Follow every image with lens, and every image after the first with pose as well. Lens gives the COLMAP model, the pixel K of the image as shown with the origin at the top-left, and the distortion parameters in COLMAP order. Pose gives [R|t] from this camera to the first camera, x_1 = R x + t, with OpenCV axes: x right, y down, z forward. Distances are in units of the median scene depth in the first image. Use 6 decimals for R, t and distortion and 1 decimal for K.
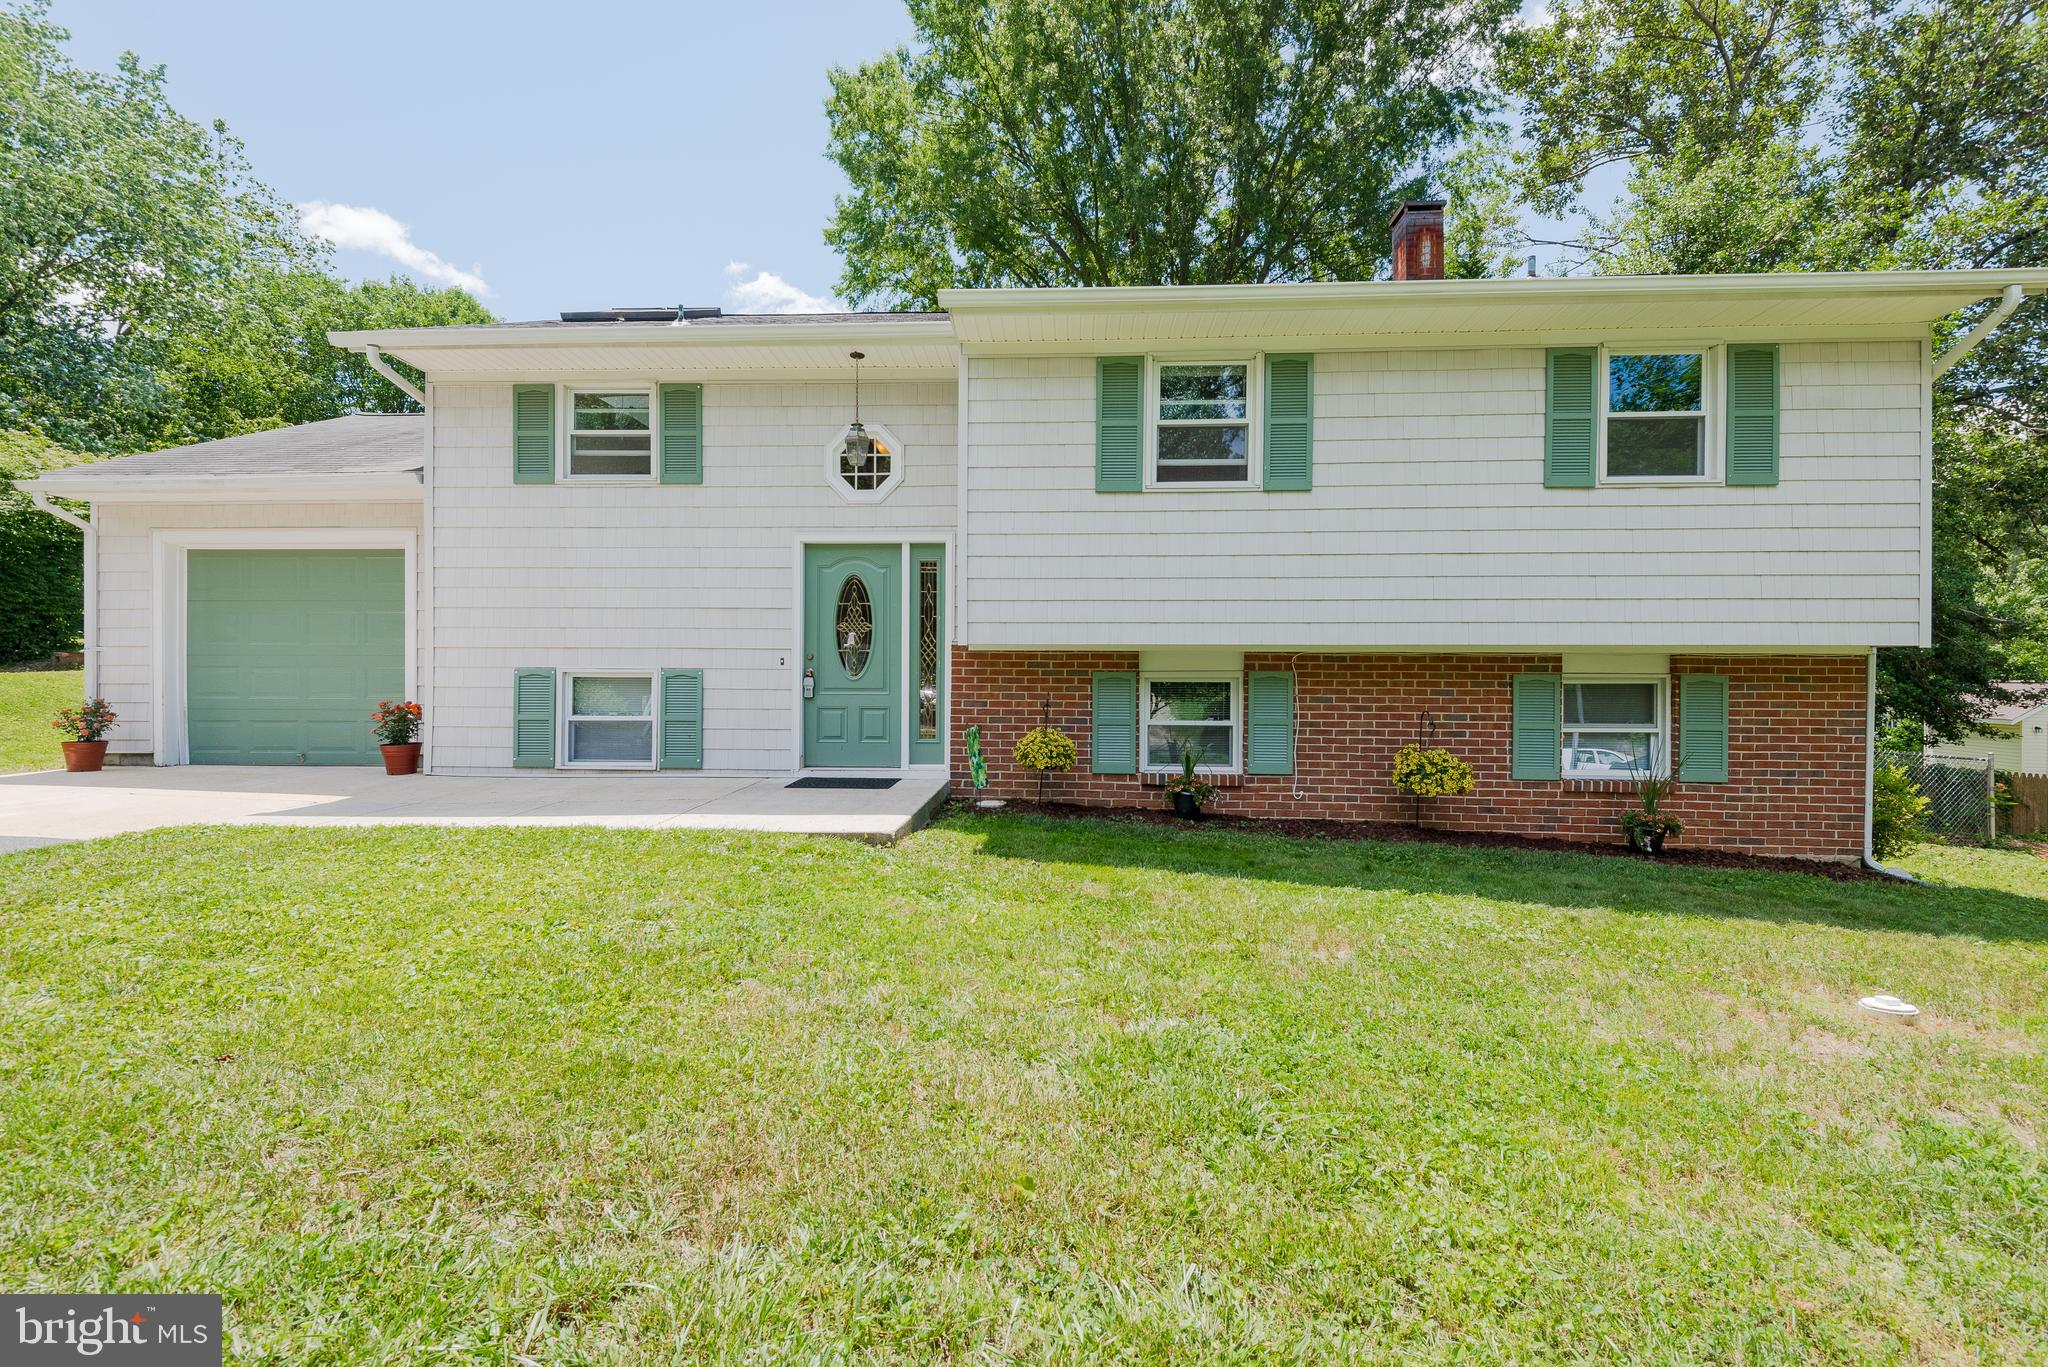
lens RADIAL K [[929.9, 0, 1002.9], [0, 929.9, 667.2], [0, 0, 1]] dist [0.050254, -0.027690]
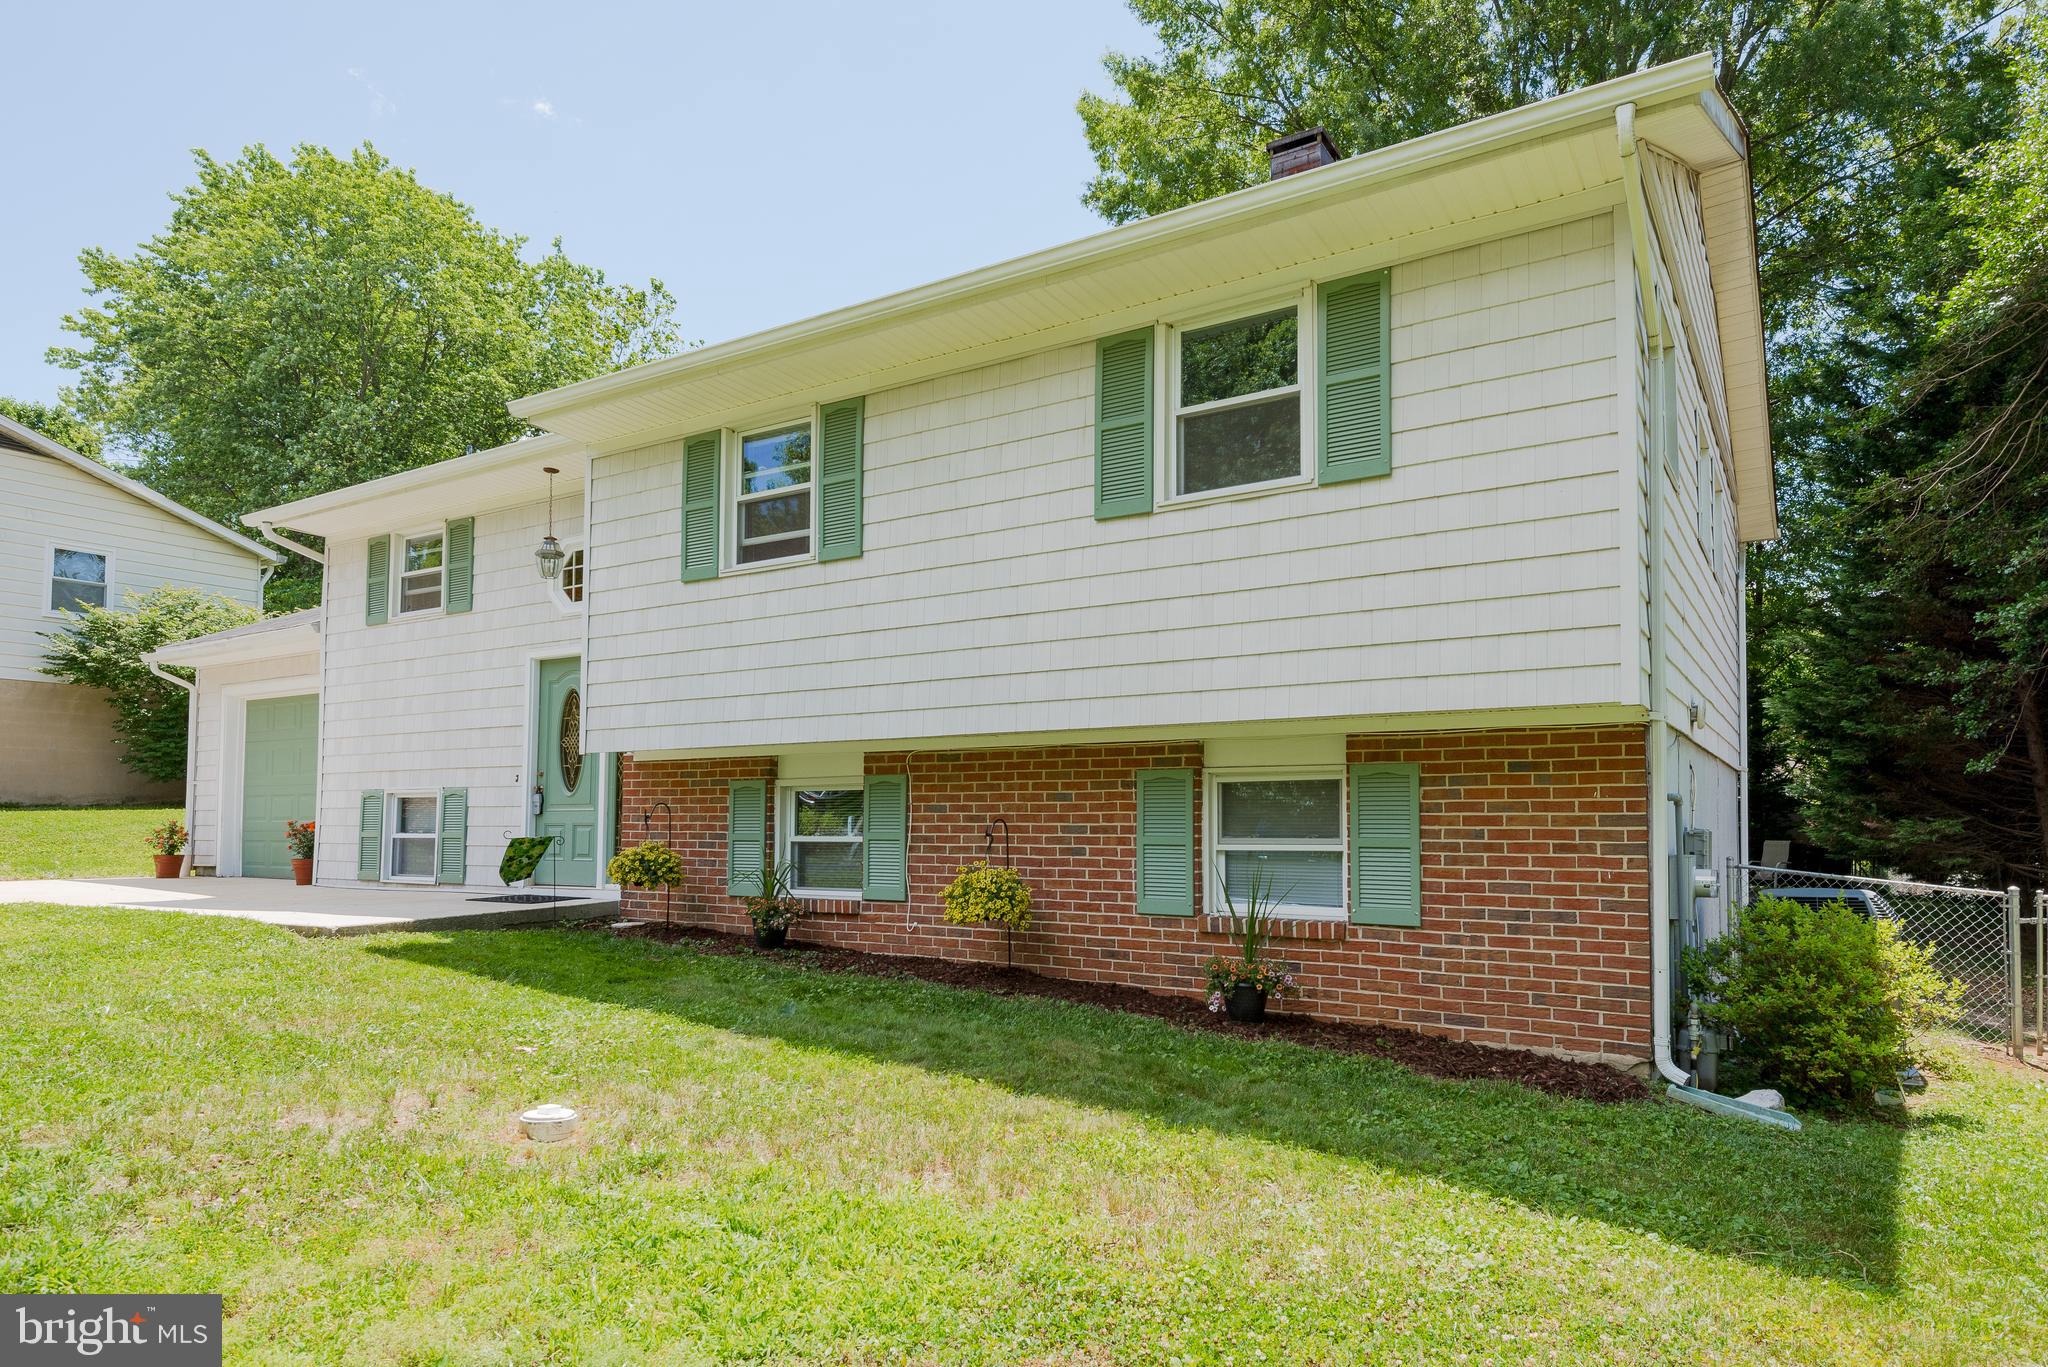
lens RADIAL K [[1240.8, 0, 1024.7], [0, 1240.8, 750.5], [0, 0, 1]] dist [0.035577, -0.000896]
pose [[0.866890, -0.034617, -0.497296, 0.958030], [0.006242, 0.998262, -0.058607, 0.048776], [0.498460, 0.047701, 0.865599, 0.112026]]
